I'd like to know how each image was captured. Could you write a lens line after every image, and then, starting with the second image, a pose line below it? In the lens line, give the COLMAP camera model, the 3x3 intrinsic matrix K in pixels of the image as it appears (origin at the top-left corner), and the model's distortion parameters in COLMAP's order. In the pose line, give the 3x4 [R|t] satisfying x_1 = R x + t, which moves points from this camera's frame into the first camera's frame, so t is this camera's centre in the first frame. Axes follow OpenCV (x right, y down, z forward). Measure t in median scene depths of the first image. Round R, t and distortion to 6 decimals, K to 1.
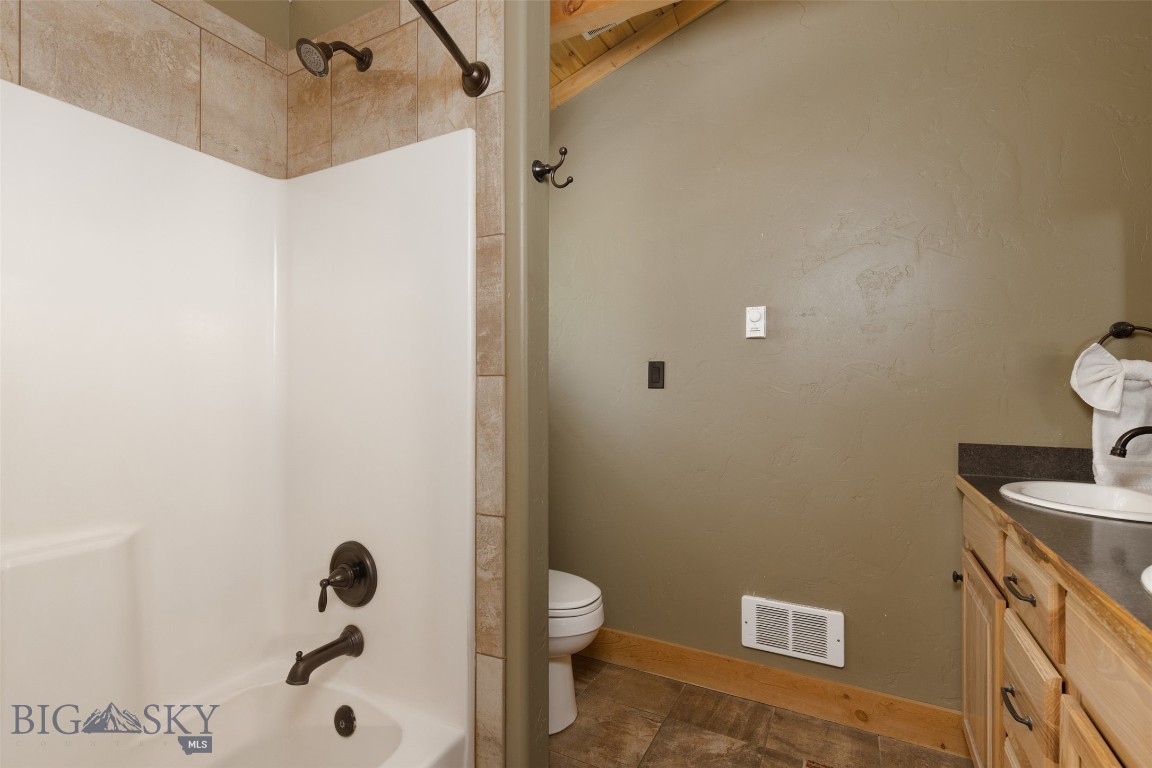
lens RADIAL K [[530.4, 0, 574.0], [0, 530.4, 389.6], [0, 0, 1]] dist [0.000314, 0.000089]
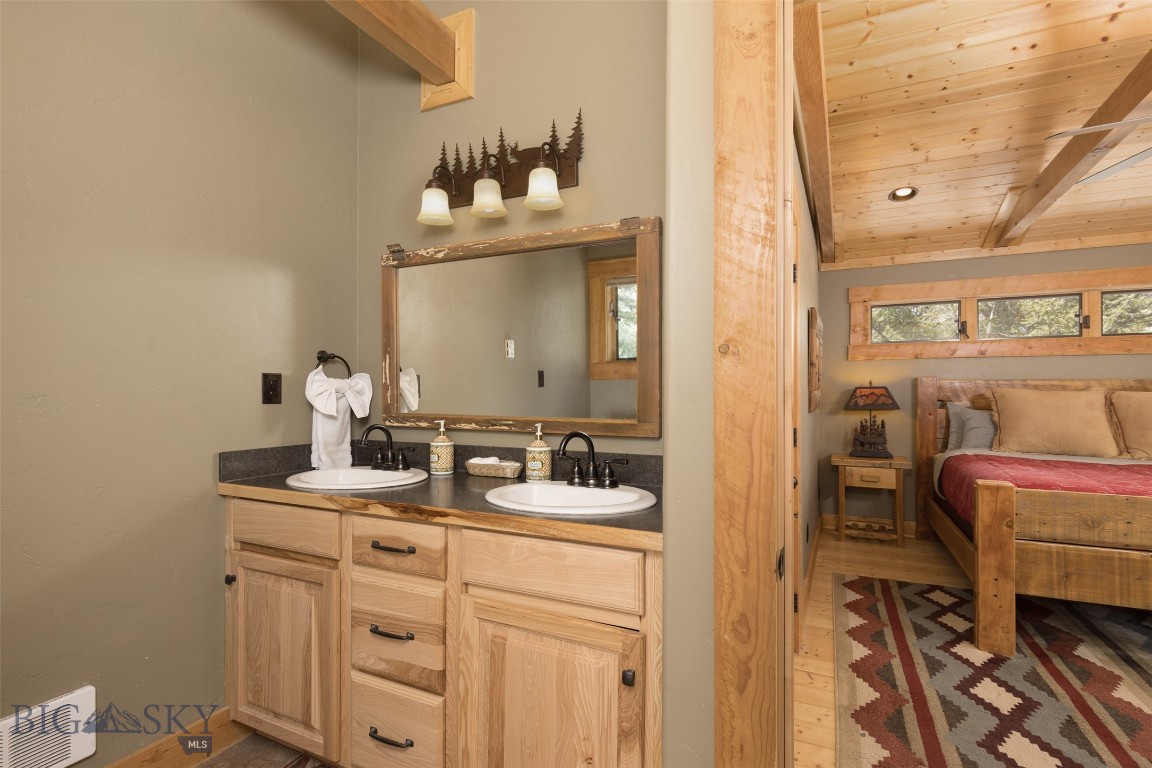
lens RADIAL K [[530.4, 0, 574.0], [0, 530.4, 389.6], [0, 0, 1]] dist [0.000314, 0.000089]
pose [[-0.027805, 0.015216, 0.999498, -0.367889], [-0.006397, 0.999861, -0.015399, -0.008277], [-0.999593, -0.006822, -0.027704, 0.384710]]
